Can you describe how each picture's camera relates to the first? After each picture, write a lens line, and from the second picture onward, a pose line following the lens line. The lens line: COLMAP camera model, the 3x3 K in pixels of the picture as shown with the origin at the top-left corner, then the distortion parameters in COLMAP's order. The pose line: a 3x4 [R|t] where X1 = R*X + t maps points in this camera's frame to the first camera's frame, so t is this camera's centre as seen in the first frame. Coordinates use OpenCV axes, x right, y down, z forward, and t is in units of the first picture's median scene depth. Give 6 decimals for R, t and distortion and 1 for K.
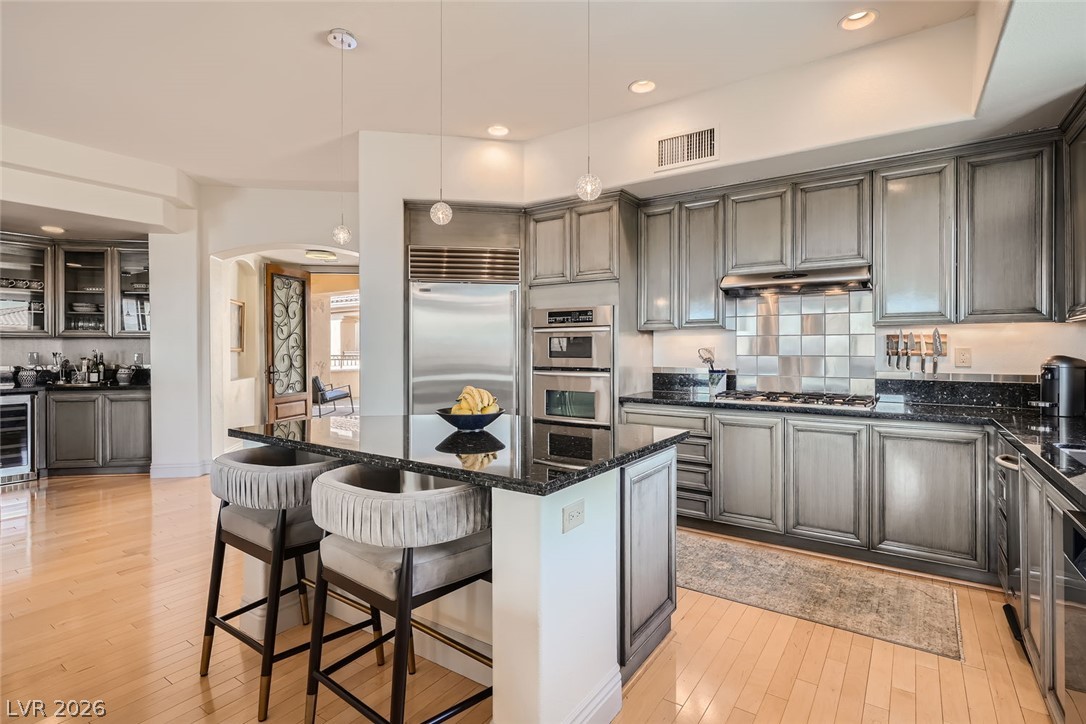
lens RADIAL K [[521.9, 0, 542.3], [0, 521.9, 345.2], [0, 0, 1]] dist [-0.010350, 0.006634]
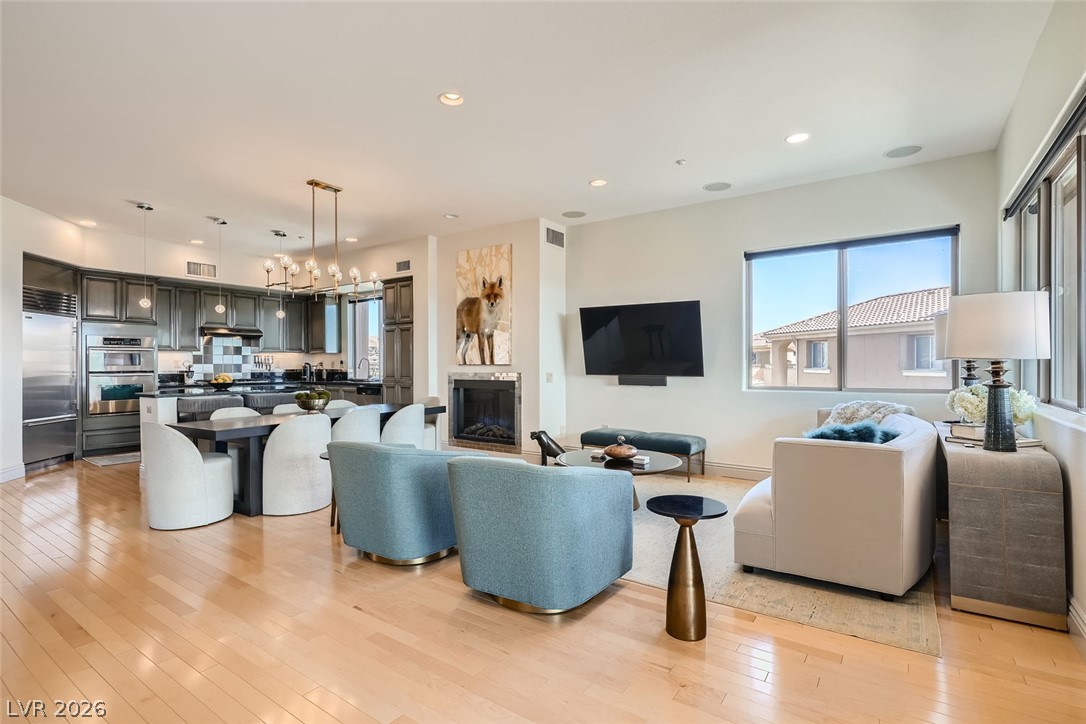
lens RADIAL K [[521.9, 0, 540.9], [0, 521.9, 363.1], [0, 0, 1]] dist [-0.010350, 0.006634]
pose [[0.011034, 0.001955, 0.999937, -1.654650], [-0.002323, 0.999995, -0.001929, 0.016201], [-0.999936, -0.002302, 0.011039, -0.400527]]
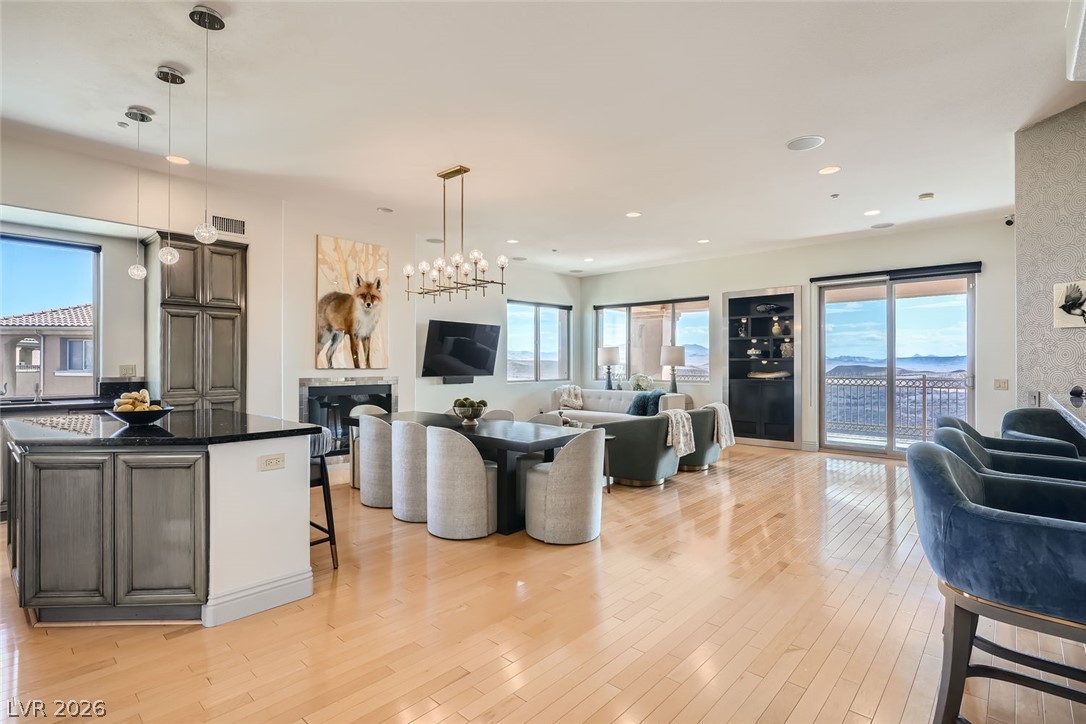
lens RADIAL K [[521.9, 0, 542.4], [0, 521.9, 361.9], [0, 0, 1]] dist [-0.010350, 0.006634]
pose [[-0.990268, -0.000938, 0.139172, -0.753347], [-0.002251, 0.999954, -0.009282, 0.012285], [-0.139157, -0.009505, -0.990225, 1.235181]]
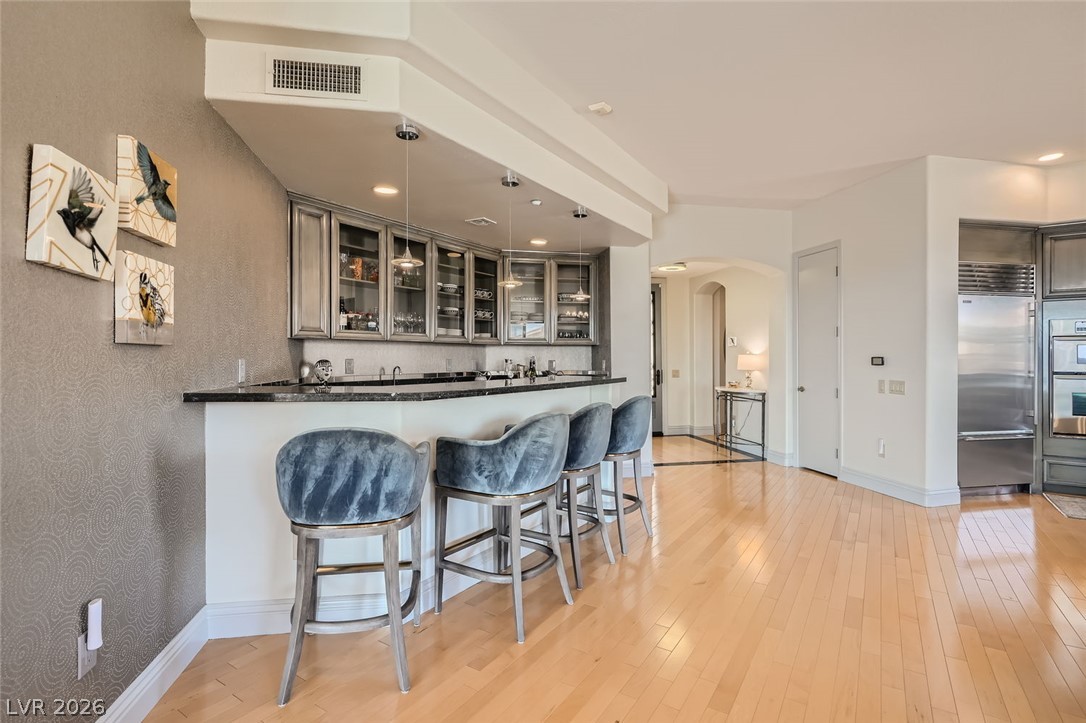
lens RADIAL K [[521.9, 0, 542.3], [0, 521.9, 358.0], [0, 0, 1]] dist [-0.010350, 0.006634]
pose [[0.999730, -0.000070, 0.023223, -1.177100], [-0.000137, 0.999960, 0.008908, 0.002701], [-0.023222, -0.008909, 0.999691, -0.072216]]
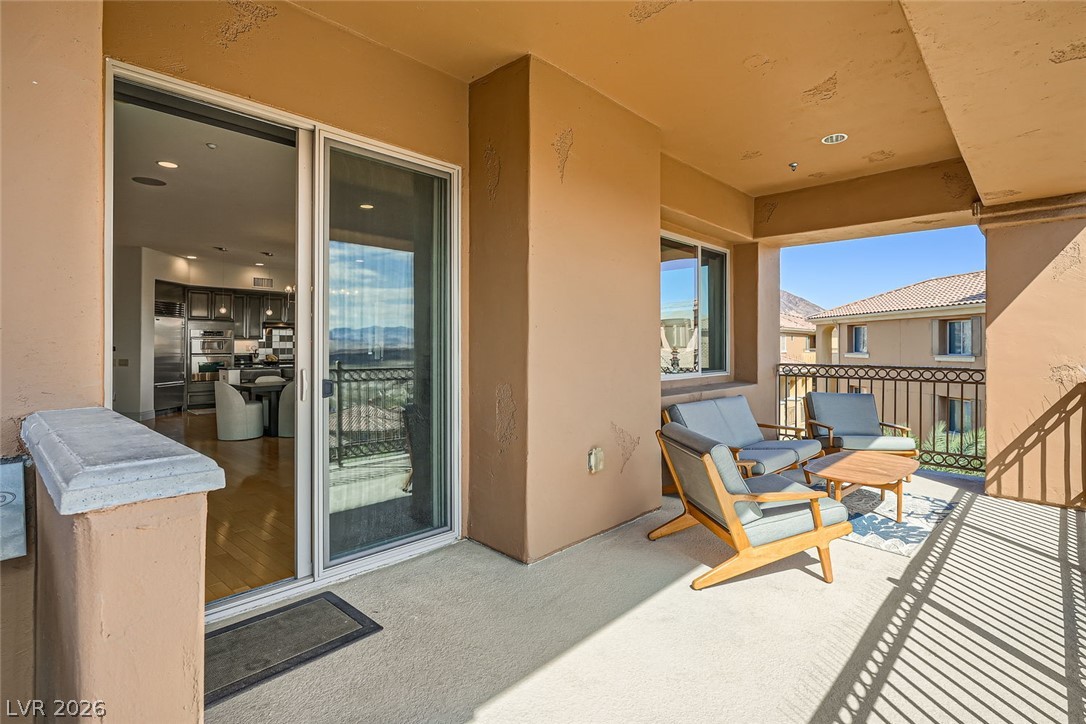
lens RADIAL K [[521.9, 0, 536.9], [0, 521.9, 340.8], [0, 0, 1]] dist [-0.010350, 0.006634]
pose [[0.149437, 0.012274, 0.988695, -2.259880], [-0.004938, 0.999920, -0.011667, 0.003726], [-0.988759, -0.003139, 0.149486, -0.975445]]
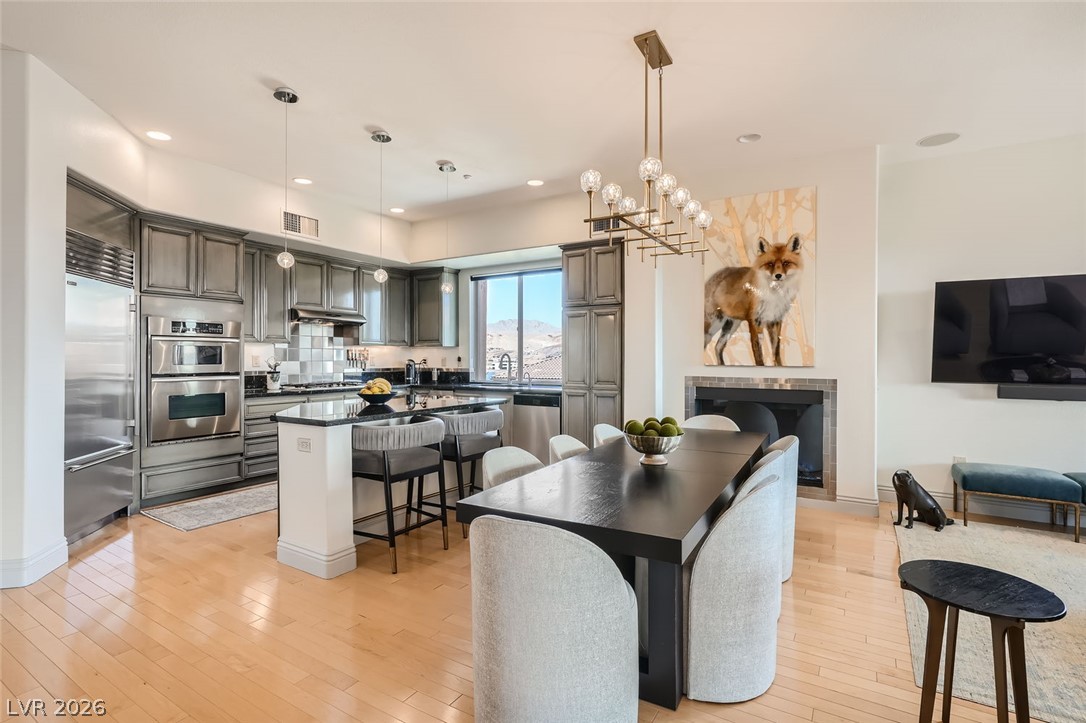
lens RADIAL K [[521.9, 0, 539.9], [0, 521.9, 357.2], [0, 0, 1]] dist [-0.010350, 0.006634]
pose [[-0.044718, 0.001465, 0.998999, -1.098967], [-0.007313, 0.999972, -0.001794, 0.004997], [-0.998973, -0.007386, -0.044706, 0.320954]]
